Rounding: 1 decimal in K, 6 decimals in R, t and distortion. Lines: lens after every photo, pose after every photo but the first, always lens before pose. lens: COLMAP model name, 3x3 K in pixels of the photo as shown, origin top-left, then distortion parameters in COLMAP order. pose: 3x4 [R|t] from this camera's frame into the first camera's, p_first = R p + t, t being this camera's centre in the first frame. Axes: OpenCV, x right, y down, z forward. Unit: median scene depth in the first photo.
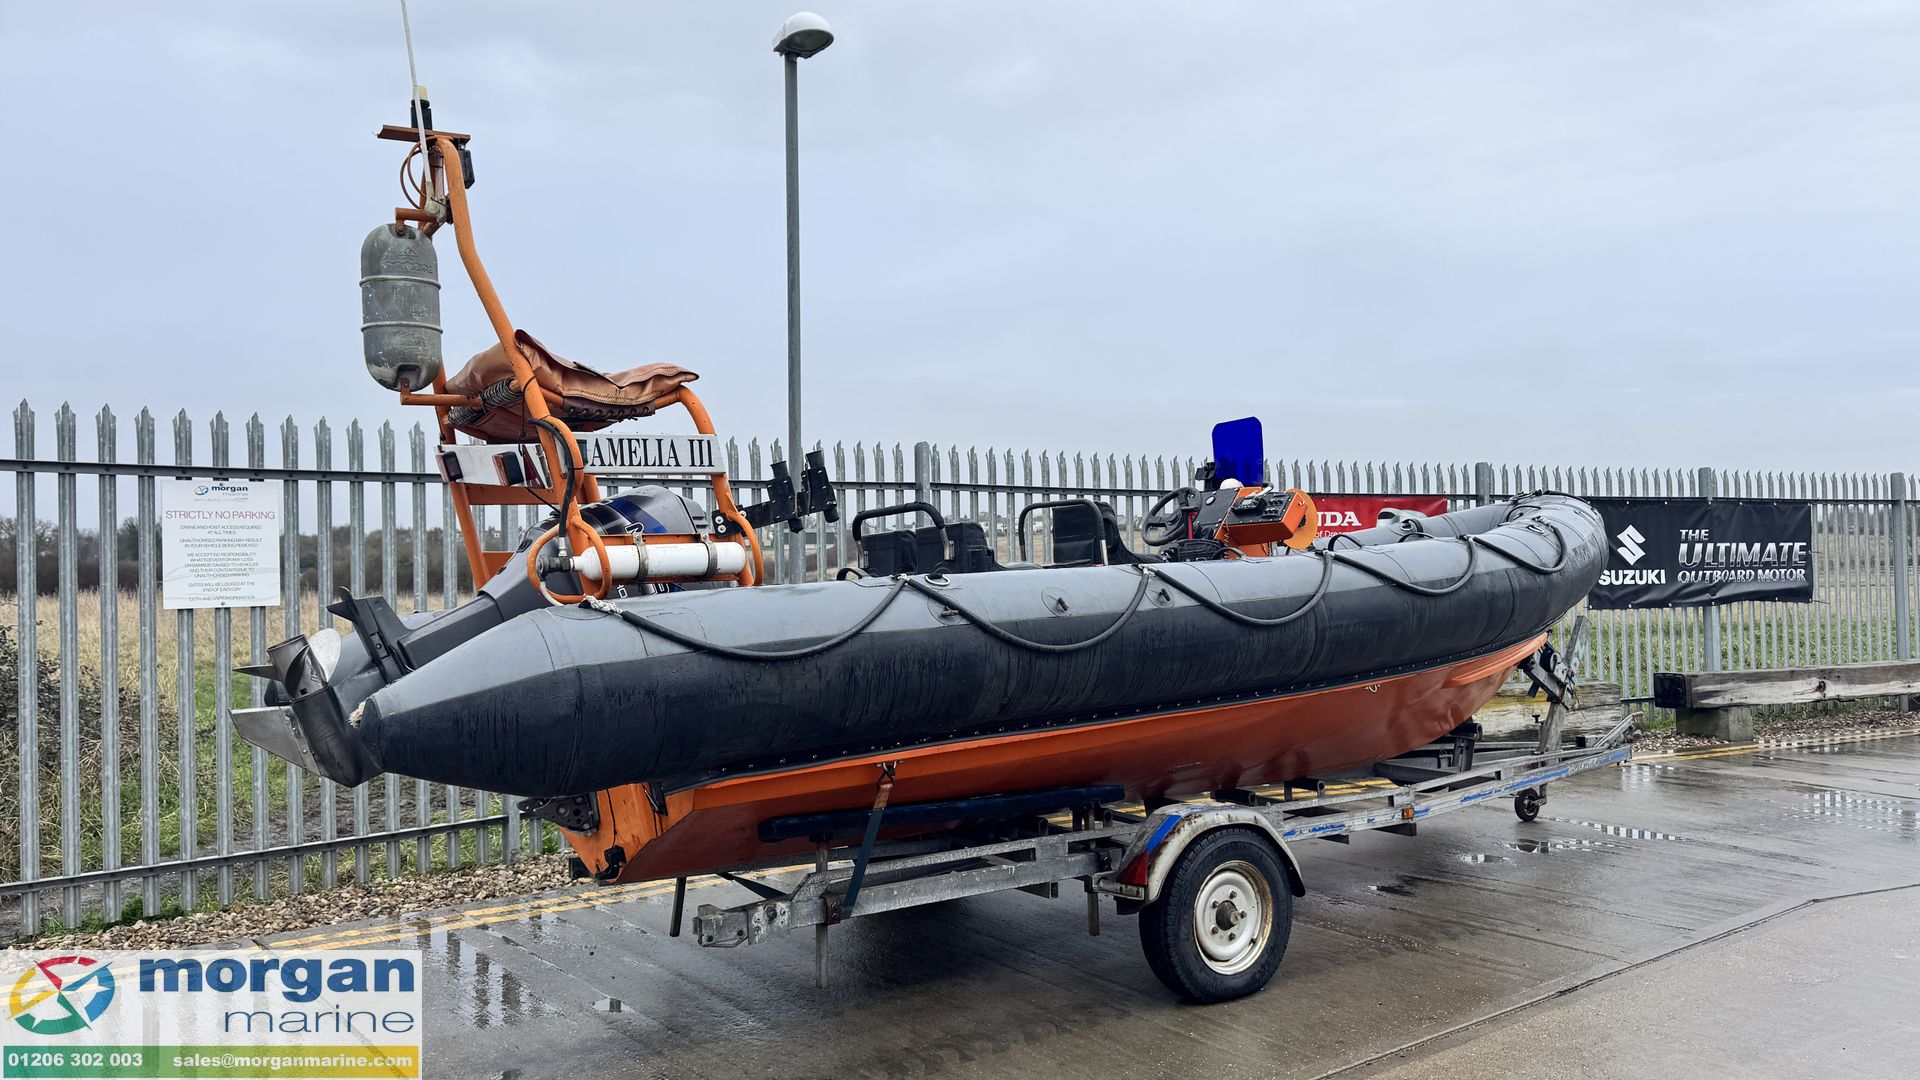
lens RADIAL K [[1362.6, 0, 962.3], [0, 1362.6, 535.5], [0, 0, 1]] dist [0.045269, -0.055098]
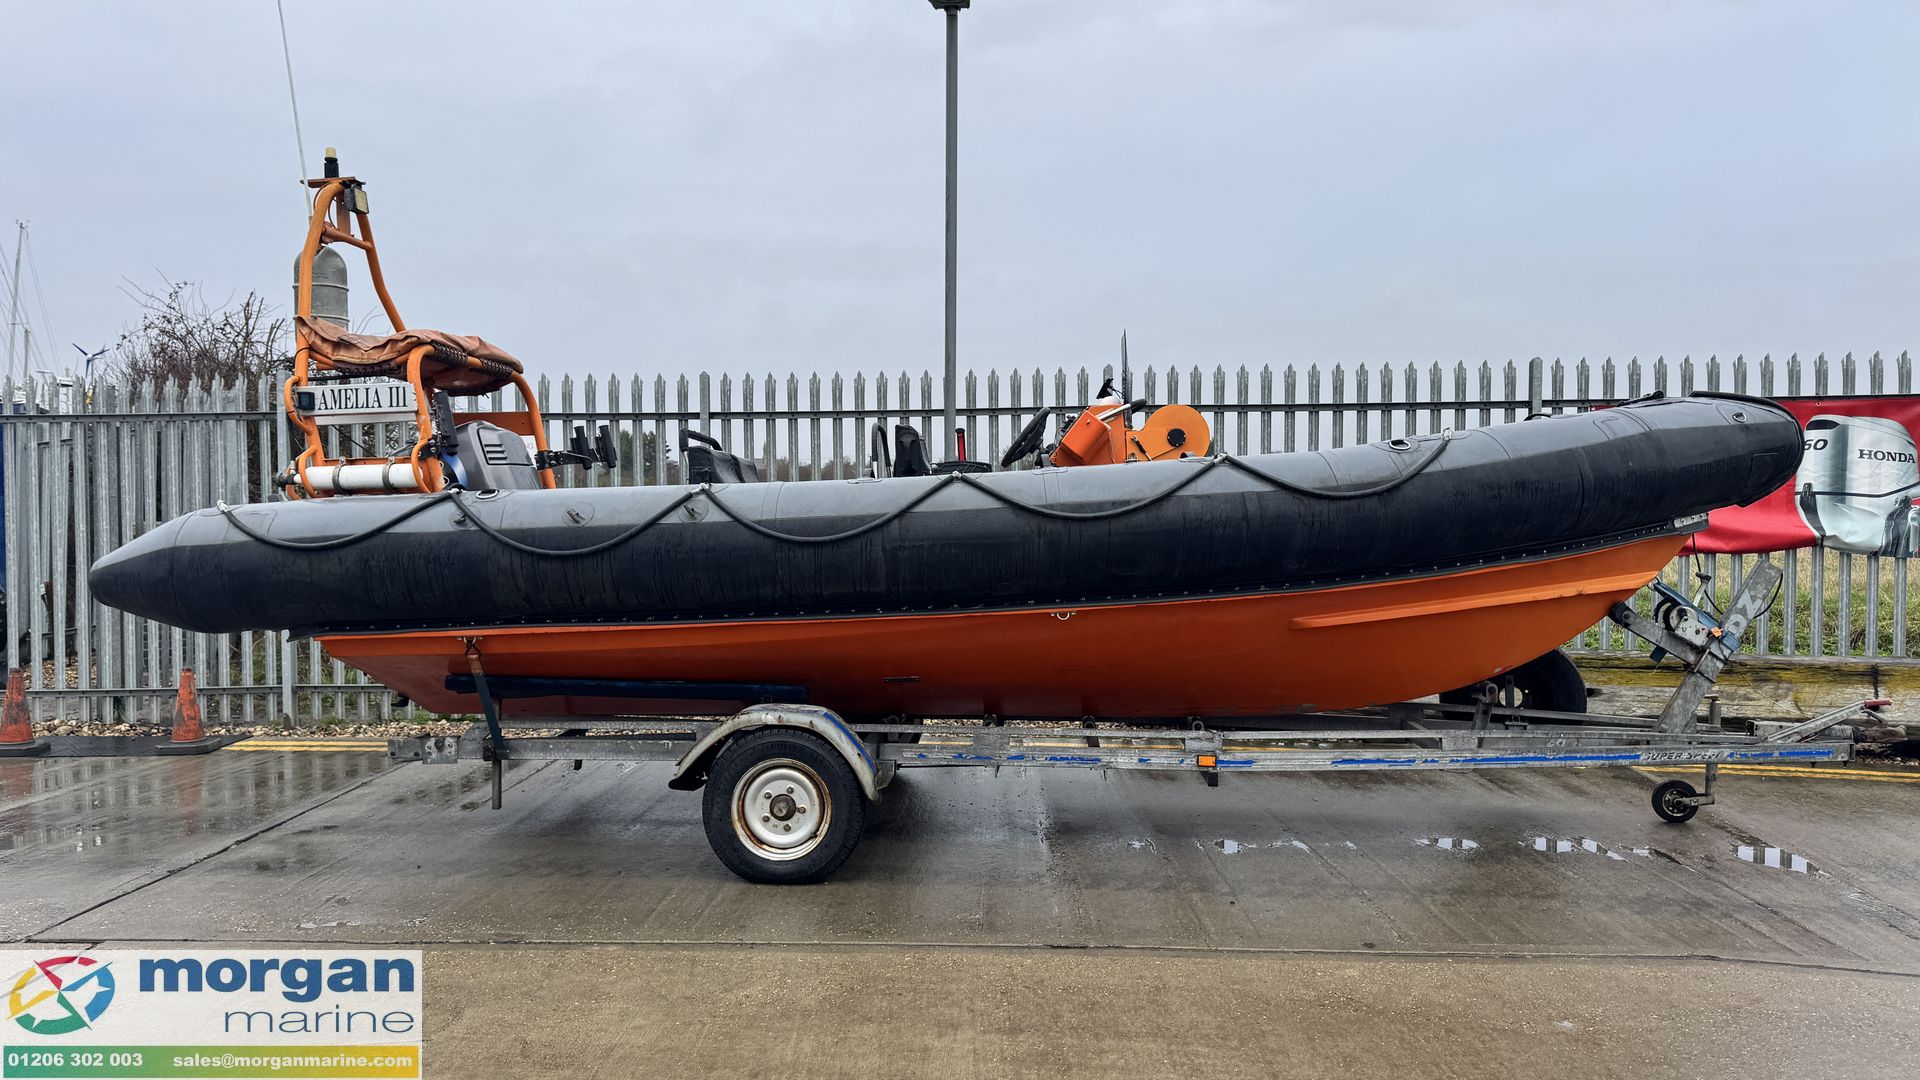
lens RADIAL K [[1362.6, 0, 961.3], [0, 1362.6, 534.5], [0, 0, 1]] dist [0.045269, -0.055098]
pose [[0.782469, 0.030209, -0.621957, 0.982179], [0.006029, 0.998408, 0.056078, 0.001736], [0.622661, -0.047629, 0.781041, 0.258949]]
